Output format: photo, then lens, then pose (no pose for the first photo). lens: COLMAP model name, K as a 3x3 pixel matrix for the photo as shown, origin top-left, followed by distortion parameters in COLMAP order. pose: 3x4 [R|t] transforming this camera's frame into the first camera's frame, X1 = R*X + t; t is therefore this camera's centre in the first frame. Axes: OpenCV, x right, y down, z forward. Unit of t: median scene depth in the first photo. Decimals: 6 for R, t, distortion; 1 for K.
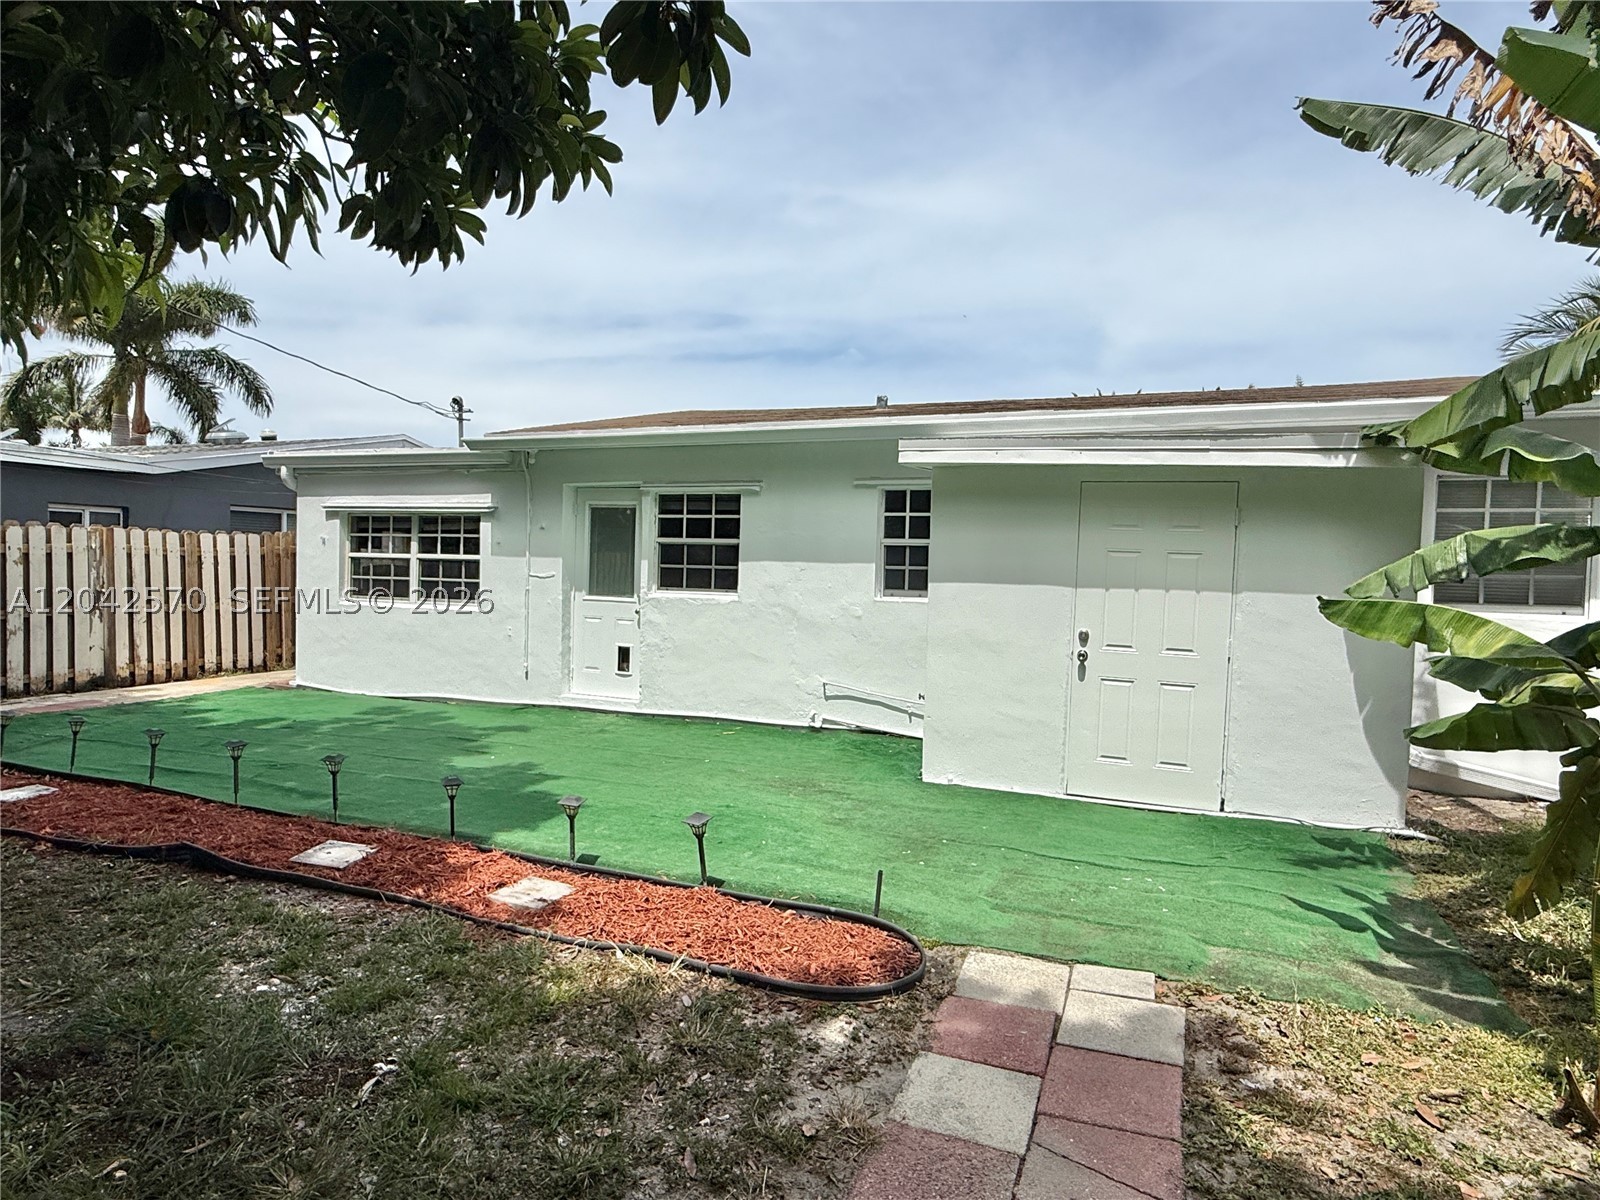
lens RADIAL K [[929.6, 0, 807.3], [0, 929.6, 597.8], [0, 0, 1]] dist [0.007474, 0.001023]
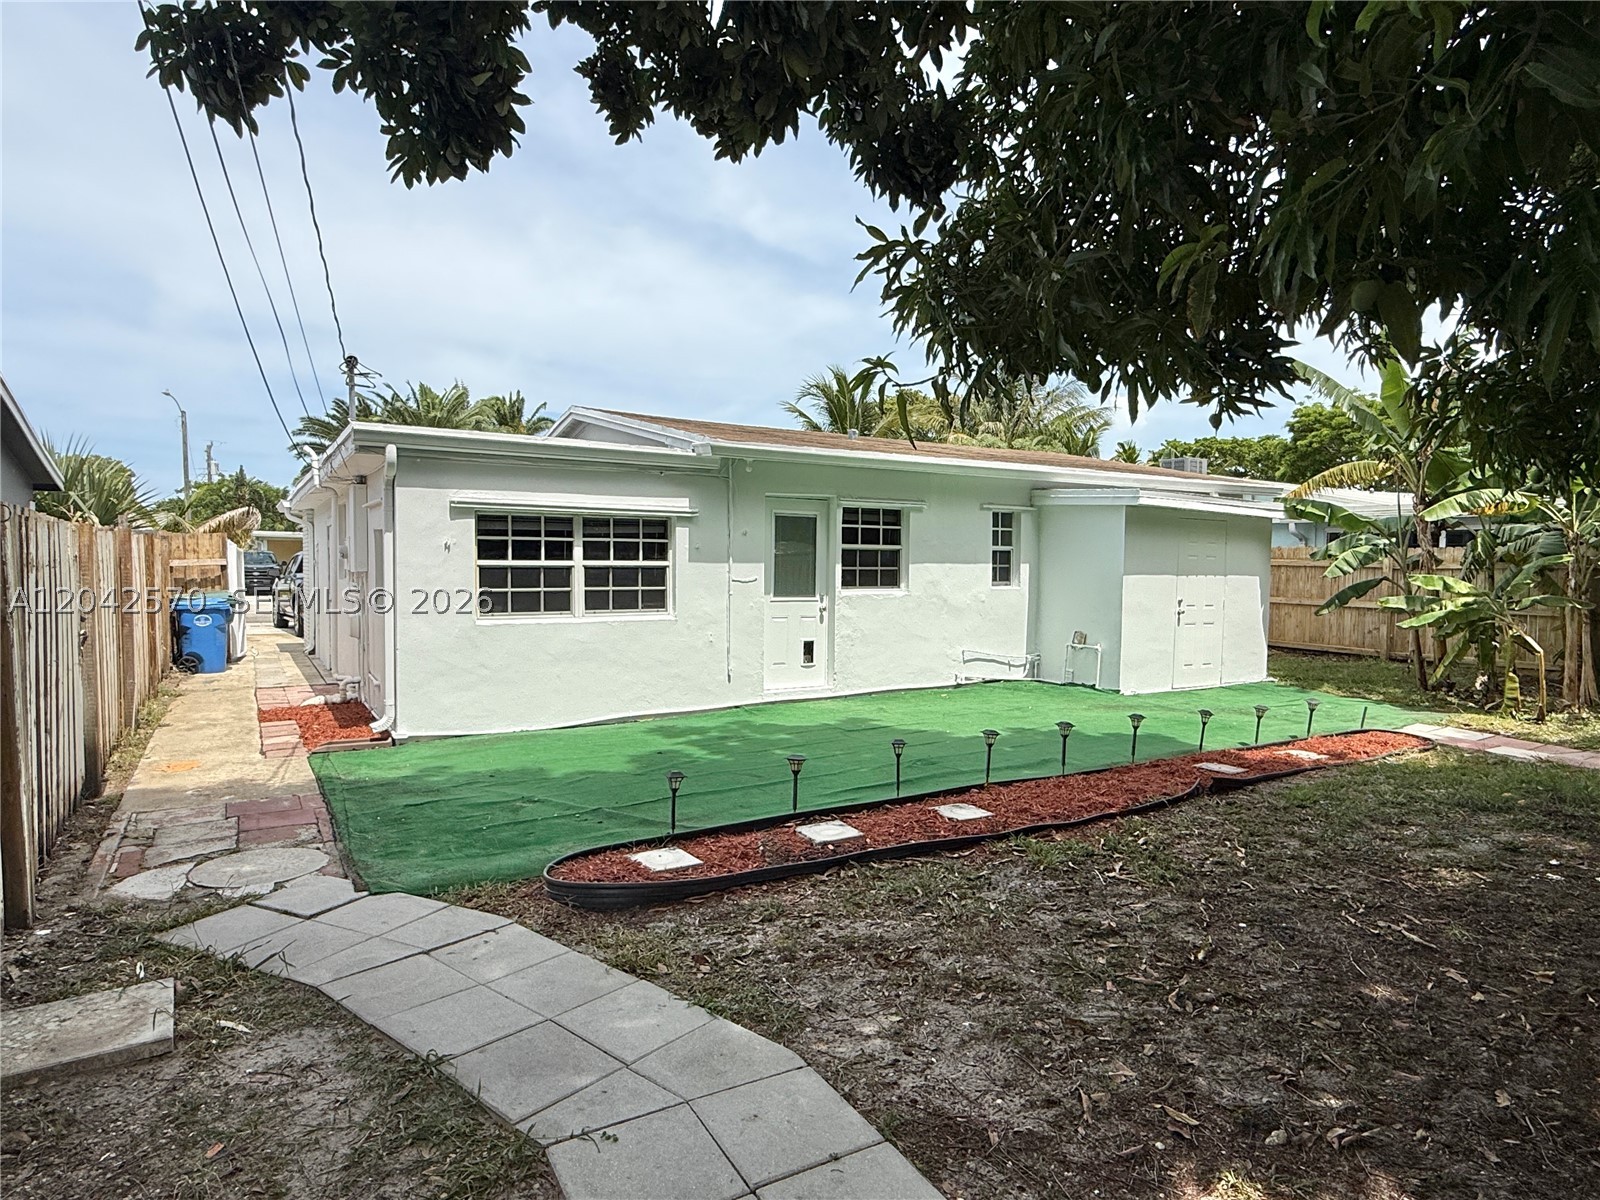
lens RADIAL K [[929.6, 0, 800.0], [0, 929.6, 604.0], [0, 0, 1]] dist [0.007474, 0.001023]
pose [[0.596820, -0.053048, 0.800620, -1.095868], [0.036589, 0.998573, 0.038889, -0.035821], [-0.801541, 0.006084, 0.597909, 0.335684]]
